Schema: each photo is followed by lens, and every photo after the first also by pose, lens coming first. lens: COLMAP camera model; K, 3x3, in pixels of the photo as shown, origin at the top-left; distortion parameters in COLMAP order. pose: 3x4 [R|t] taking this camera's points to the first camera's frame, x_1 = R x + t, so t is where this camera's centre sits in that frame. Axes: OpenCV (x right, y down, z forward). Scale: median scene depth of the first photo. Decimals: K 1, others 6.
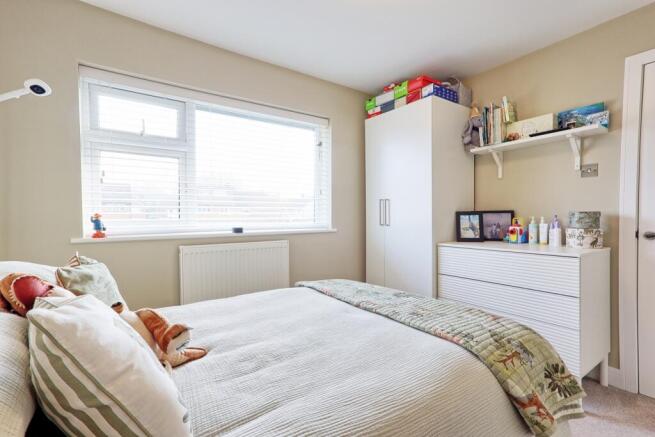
lens RADIAL K [[297.1, 0, 332.5], [0, 297.1, 222.5], [0, 0, 1]] dist [0.006592, 0.003986]
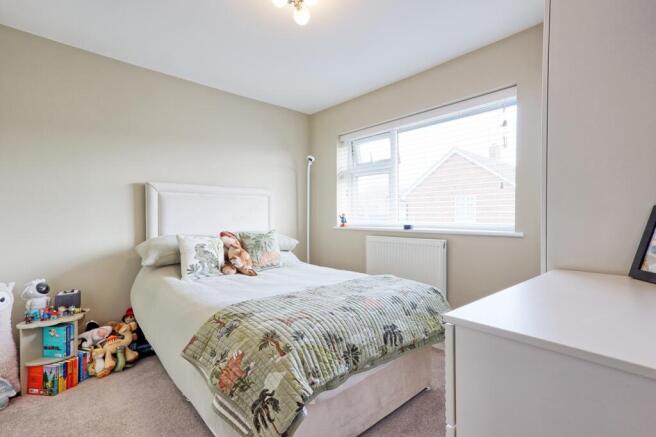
lens RADIAL K [[297.6, 0, 331.8], [0, 297.6, 219.5], [0, 0, 1]] dist [0.006592, 0.003986]
pose [[0.149336, 0.020512, -0.988574, 0.837644], [-0.016575, 0.999696, 0.018239, -0.021120], [0.988648, 0.013662, 0.149630, 0.542040]]
